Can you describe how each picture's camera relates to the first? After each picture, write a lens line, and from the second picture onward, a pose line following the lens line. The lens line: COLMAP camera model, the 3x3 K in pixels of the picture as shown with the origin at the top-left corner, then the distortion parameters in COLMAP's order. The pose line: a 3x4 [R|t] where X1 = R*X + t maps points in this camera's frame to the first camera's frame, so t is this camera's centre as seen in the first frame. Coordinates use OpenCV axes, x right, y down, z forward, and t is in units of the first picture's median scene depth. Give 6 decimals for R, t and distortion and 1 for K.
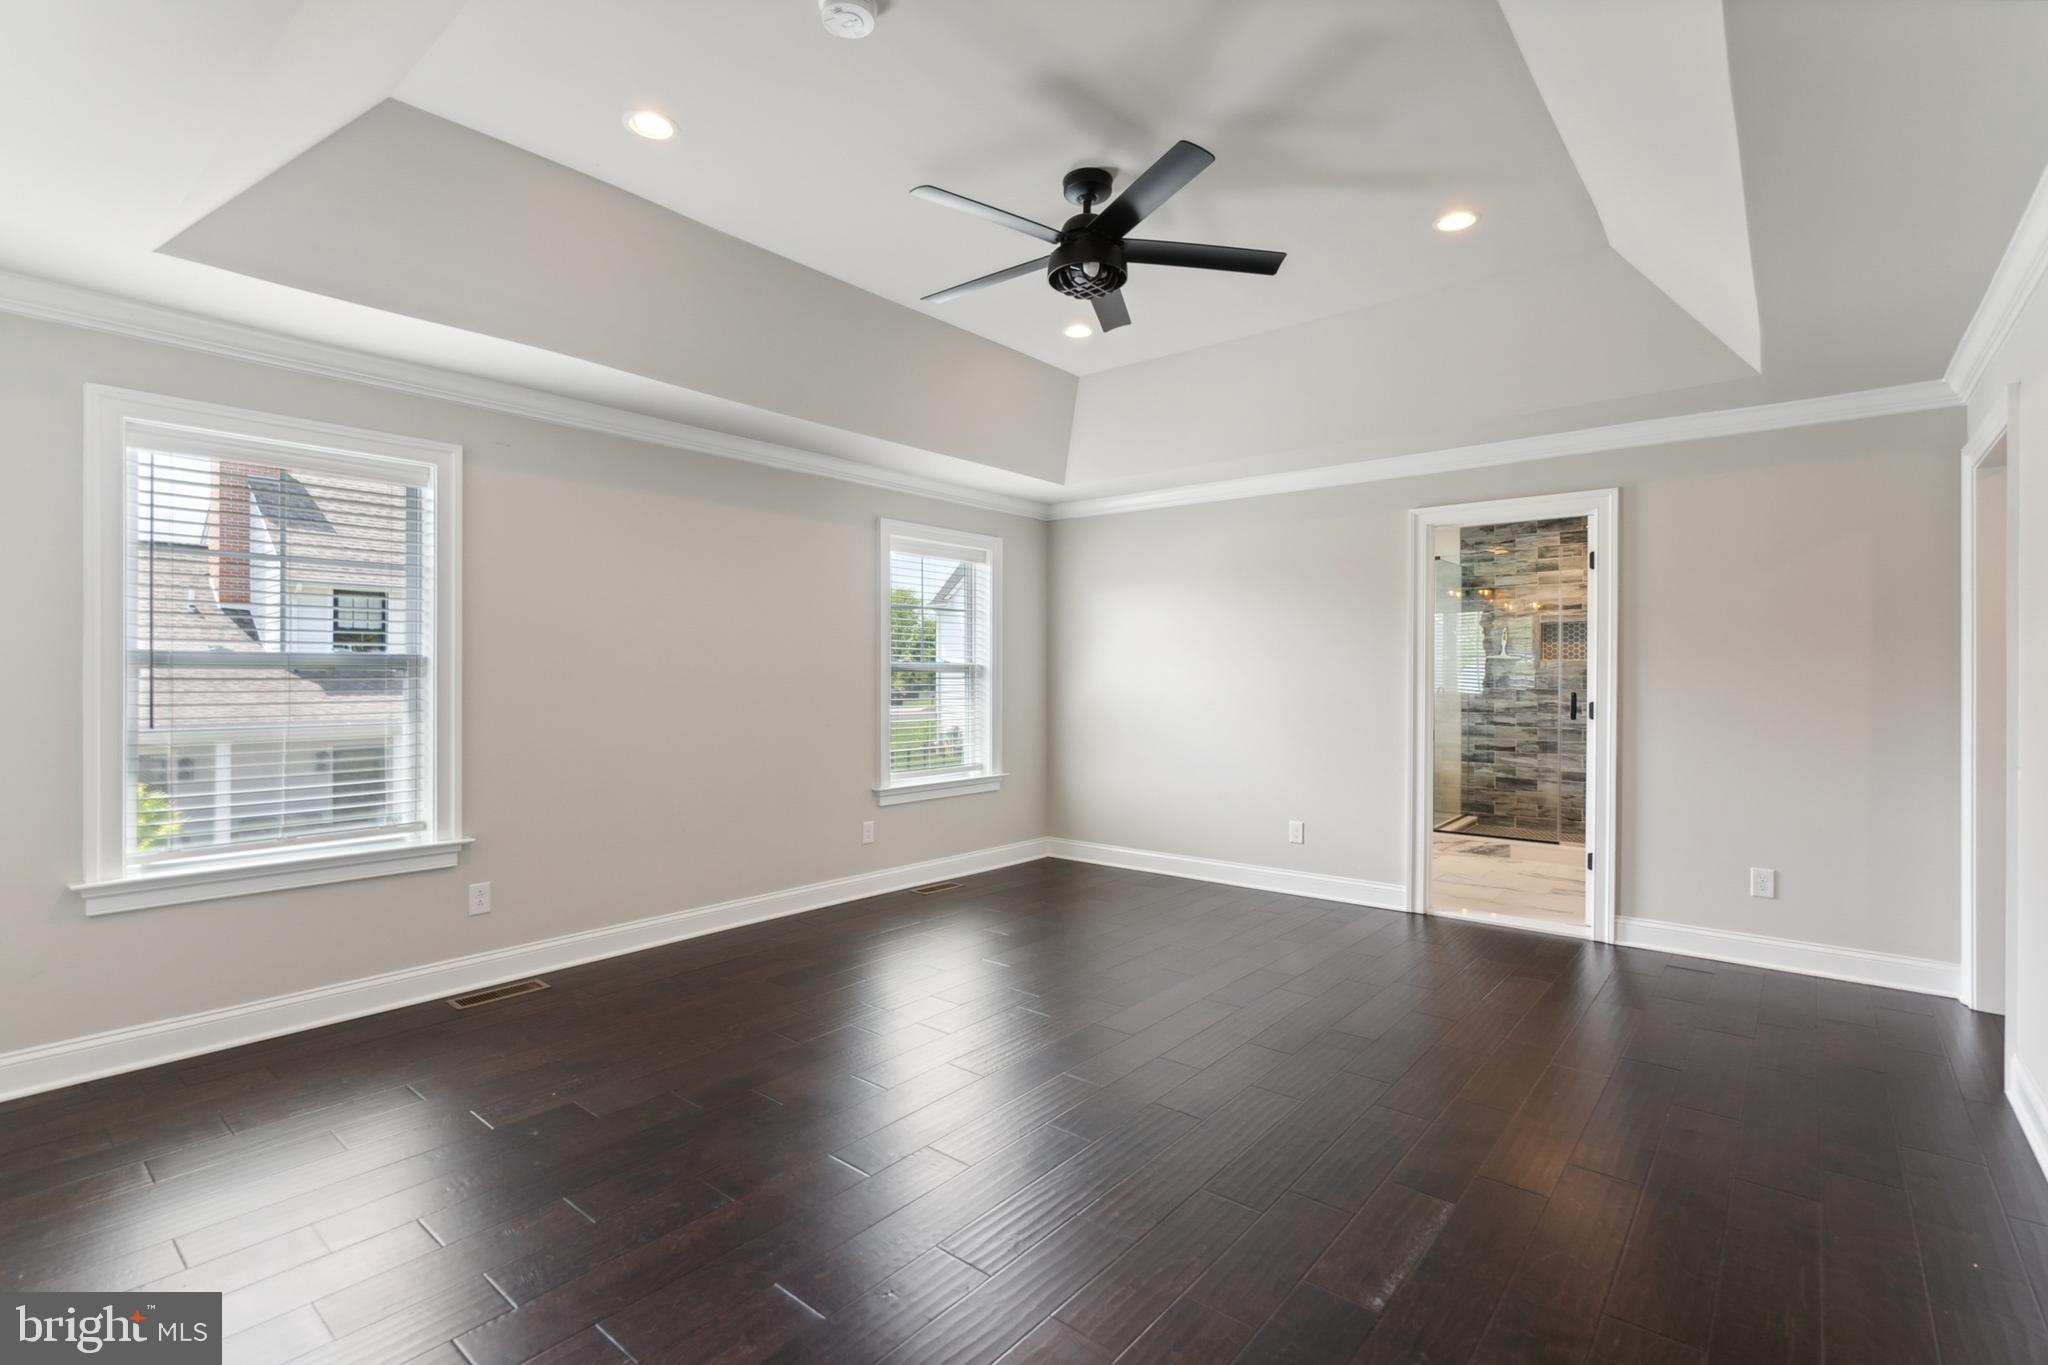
lens RADIAL K [[954.6, 0, 1017.8], [0, 954.6, 688.7], [0, 0, 1]] dist [-0.000545, -0.000140]
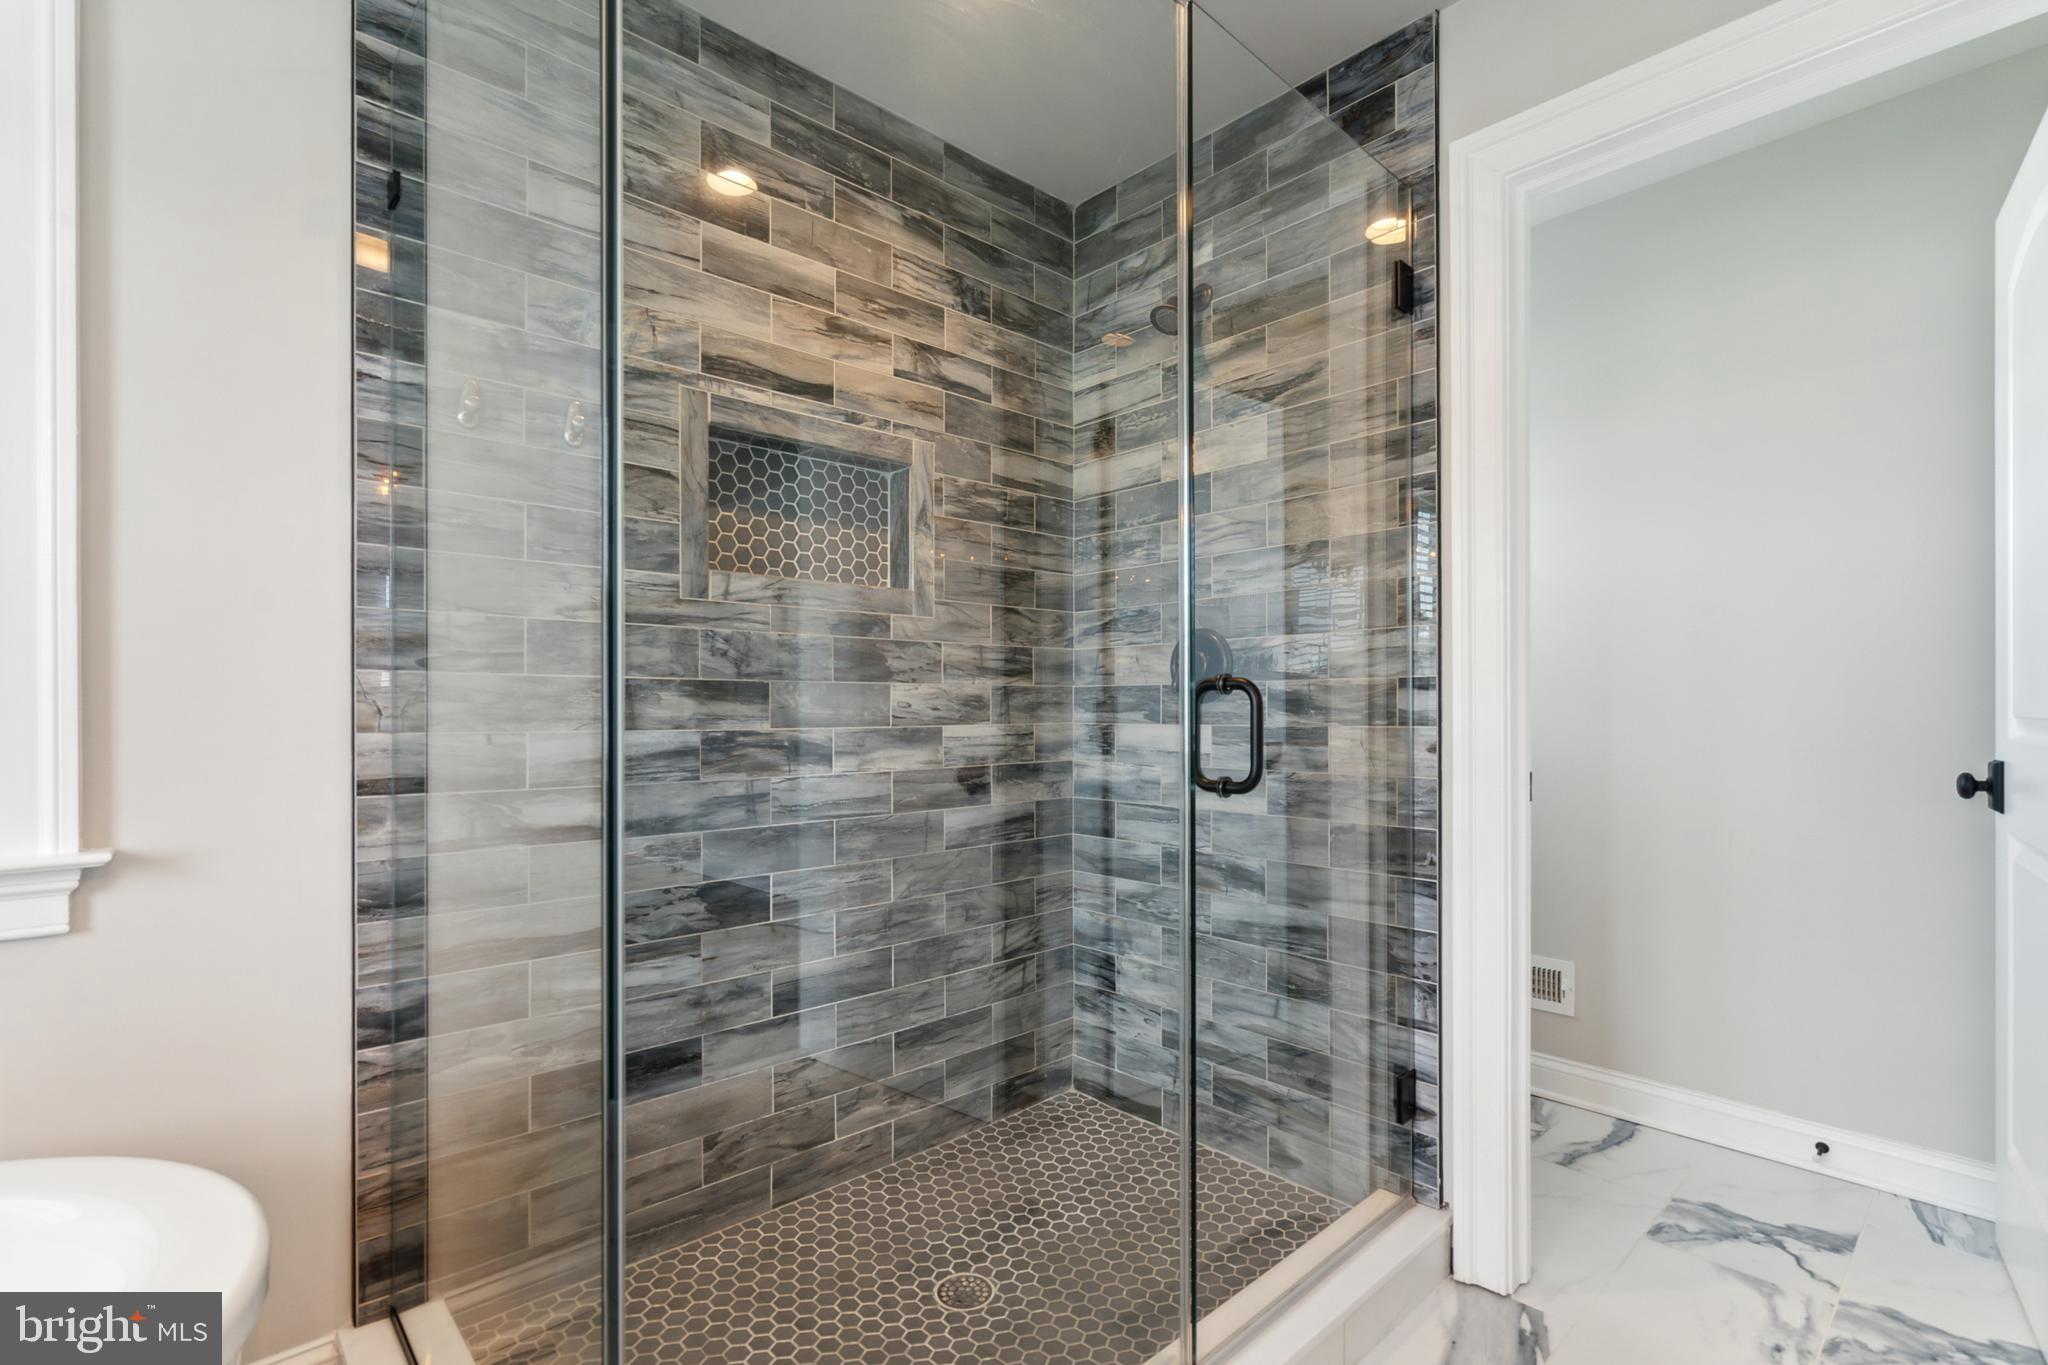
lens RADIAL K [[954.6, 0, 1017.8], [0, 954.6, 688.7], [0, 0, 1]] dist [-0.000545, -0.000140]
pose [[0.132849, -0.002667, 0.991133, 0.303013], [0.002422, 0.999994, 0.002366, 0.002175], [-0.991133, 0.002086, 0.132855, 0.879449]]
